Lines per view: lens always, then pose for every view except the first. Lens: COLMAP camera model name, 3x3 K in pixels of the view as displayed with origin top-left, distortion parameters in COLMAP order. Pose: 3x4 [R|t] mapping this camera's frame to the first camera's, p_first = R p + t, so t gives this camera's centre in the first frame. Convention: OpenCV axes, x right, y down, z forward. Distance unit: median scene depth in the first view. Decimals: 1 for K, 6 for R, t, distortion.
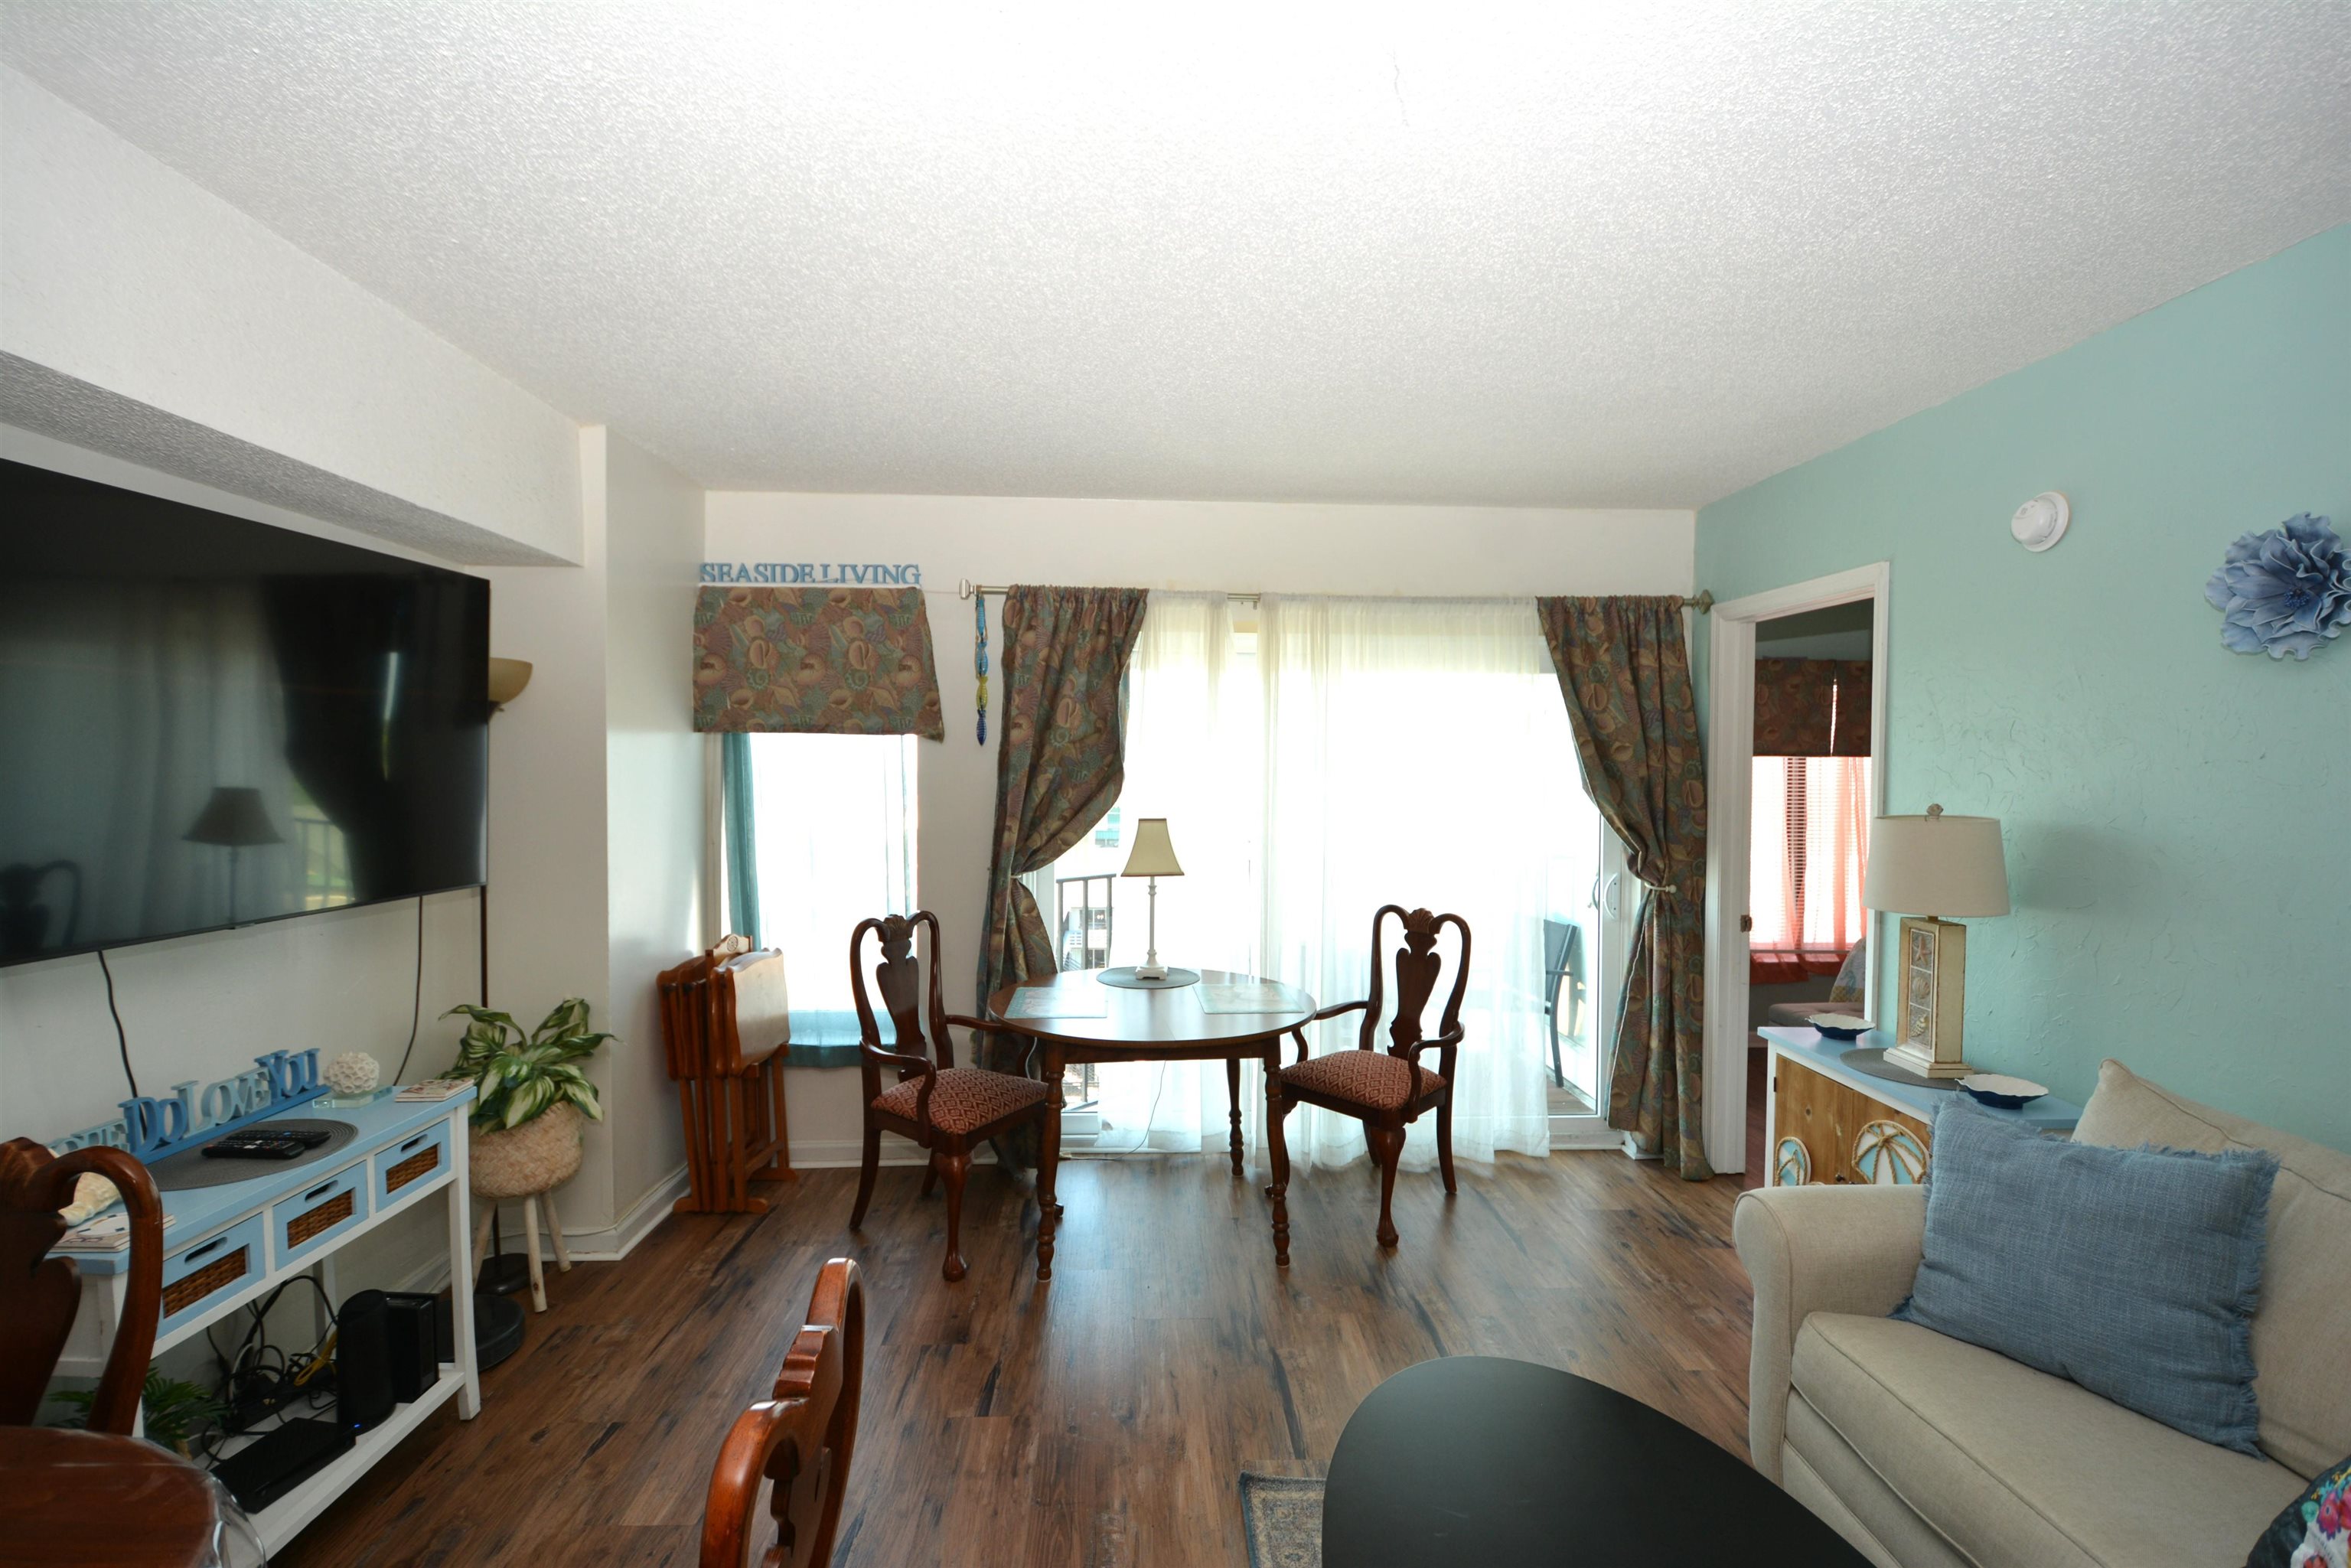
lens RADIAL K [[1034.7, 0, 1176.9], [0, 1034.7, 794.7], [0, 0, 1]] dist [0.011677, -0.019350]
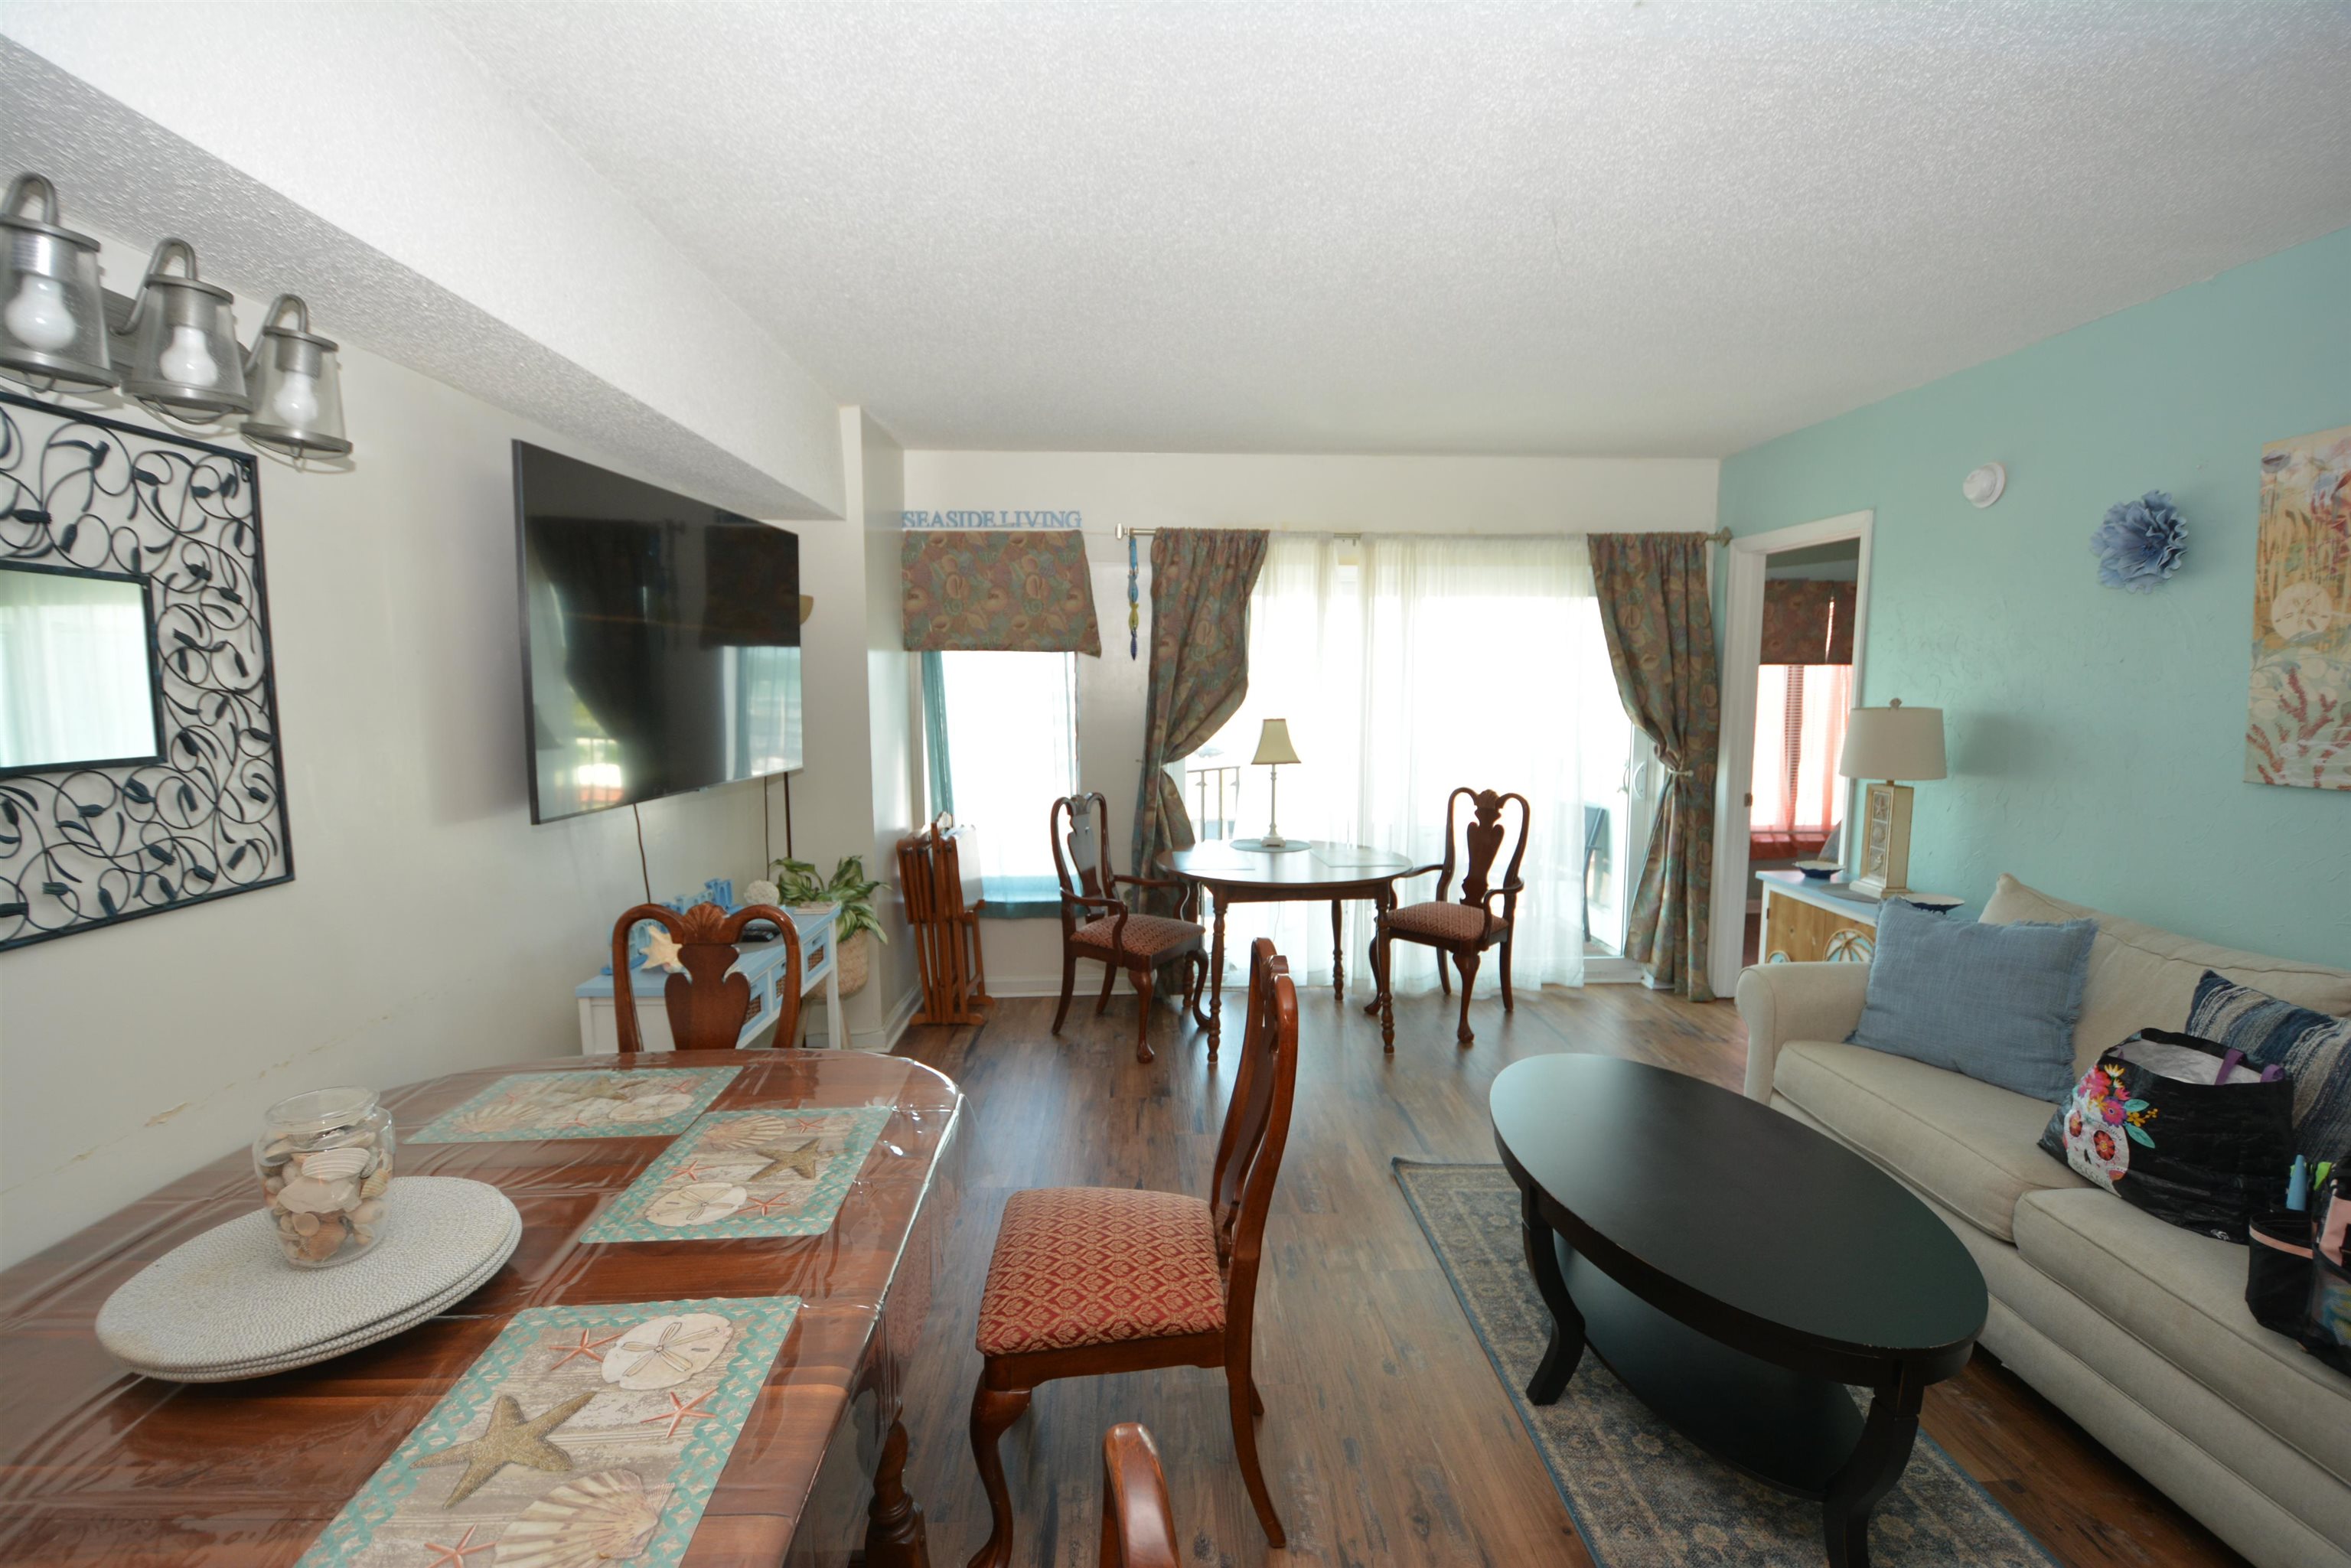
lens RADIAL K [[1034.7, 0, 1174.1], [0, 1034.7, 795.8], [0, 0, 1]] dist [0.011677, -0.019350]
pose [[0.999978, -0.006541, -0.001315, -0.141433], [0.006627, 0.996609, 0.082011, 0.012788], [0.000774, -0.082018, 0.996631, -0.244204]]
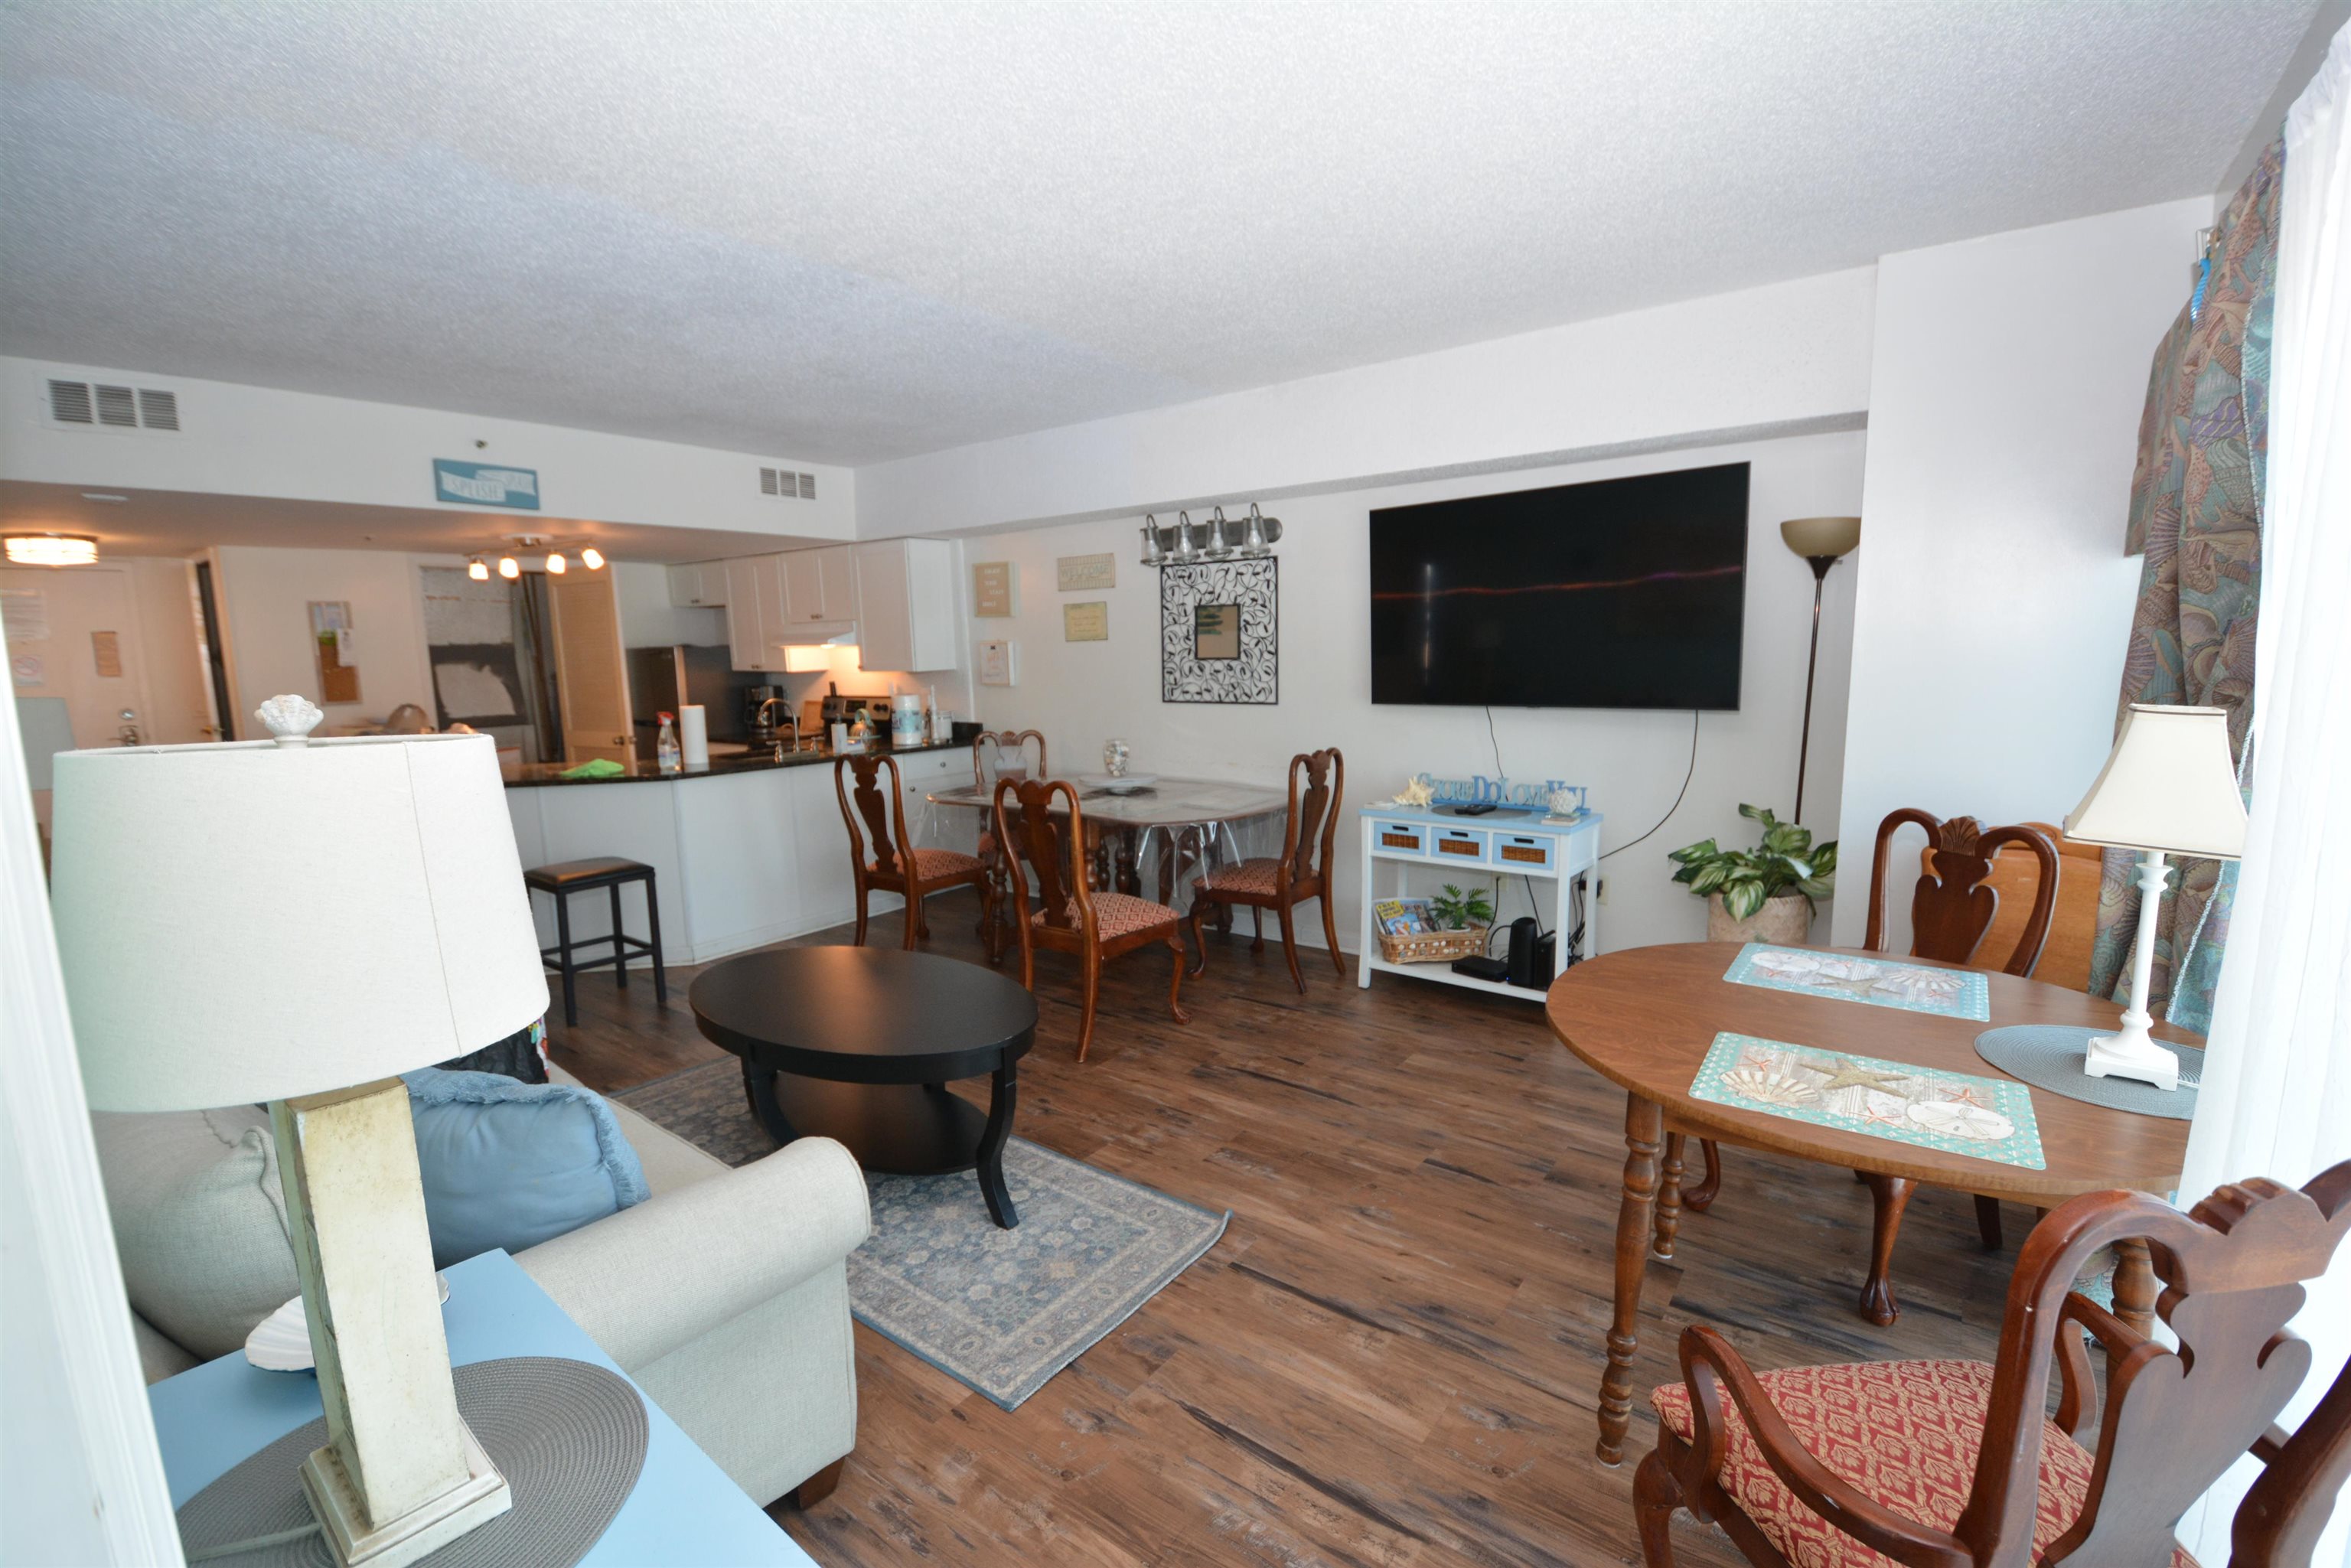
lens RADIAL K [[1034.7, 0, 1169.8], [0, 1034.7, 783.6], [0, 0, 1]] dist [0.011677, -0.019350]
pose [[-0.648026, 0.114240, -0.753002, 0.558316], [0.001280, 0.988849, 0.148919, -0.010923], [0.761618, 0.095540, -0.640945, 0.970369]]
